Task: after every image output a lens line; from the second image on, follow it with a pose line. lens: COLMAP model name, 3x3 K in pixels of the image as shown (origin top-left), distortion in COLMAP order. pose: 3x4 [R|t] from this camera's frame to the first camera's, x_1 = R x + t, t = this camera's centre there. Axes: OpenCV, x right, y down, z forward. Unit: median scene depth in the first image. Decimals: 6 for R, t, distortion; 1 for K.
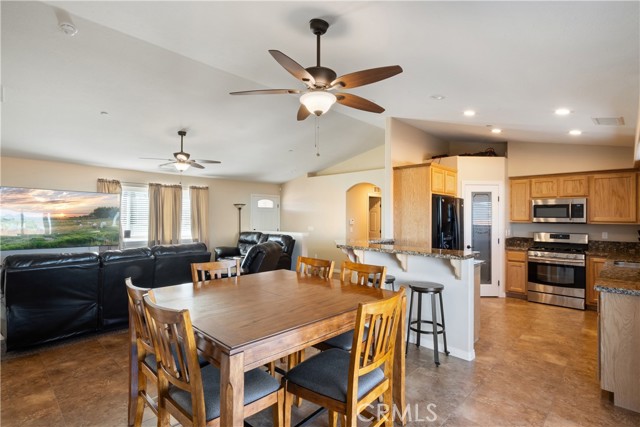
lens RADIAL K [[315.7, 0, 320.0], [0, 315.7, 213.5], [0, 0, 1]] dist [0.003323, 0.000966]
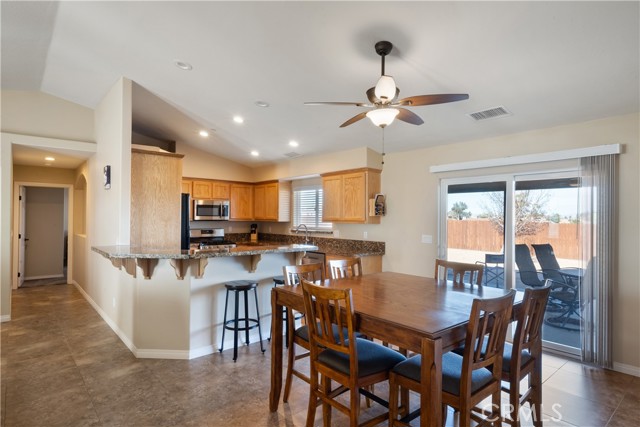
lens RADIAL K [[360.1, 0, 320.0], [0, 360.1, 213.5], [0, 0, 1]] dist [0.001300, 0.000041]
pose [[0.096856, 0.005232, 0.995285, -0.560031], [-0.014899, 0.999882, -0.003806, 0.002402], [-0.995187, -0.014460, 0.096922, 0.457455]]
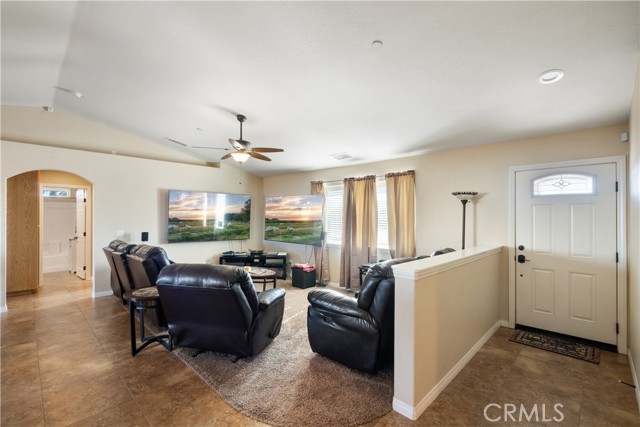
lens RADIAL K [[289.4, 0, 320.0], [0, 289.4, 213.5], [0, 0, 1]] dist [0.001438, 0.000256]
pose [[0.000475, -0.012710, -0.999919, 0.328907], [0.007503, 0.999891, -0.012706, 0.011849], [0.999972, -0.007496, 0.000571, 1.210079]]
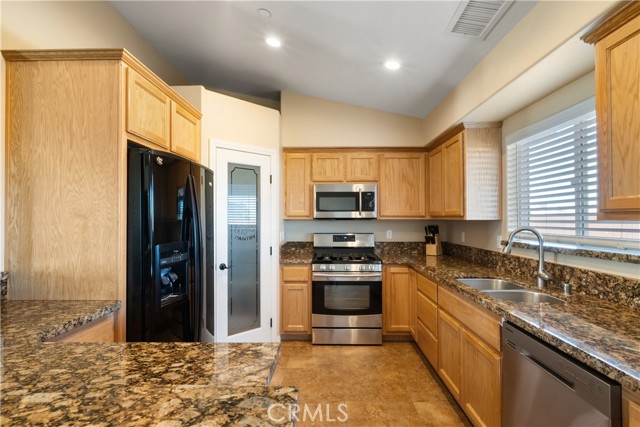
lens RADIAL K [[315.7, 0, 320.0], [0, 315.7, 213.5], [0, 0, 1]] dist [0.003323, 0.000966]
pose [[0.738733, 0.004536, 0.673983, 0.246293], [0.000256, 0.999975, -0.007010, 0.022484], [-0.673998, 0.005351, 0.738713, 0.524931]]
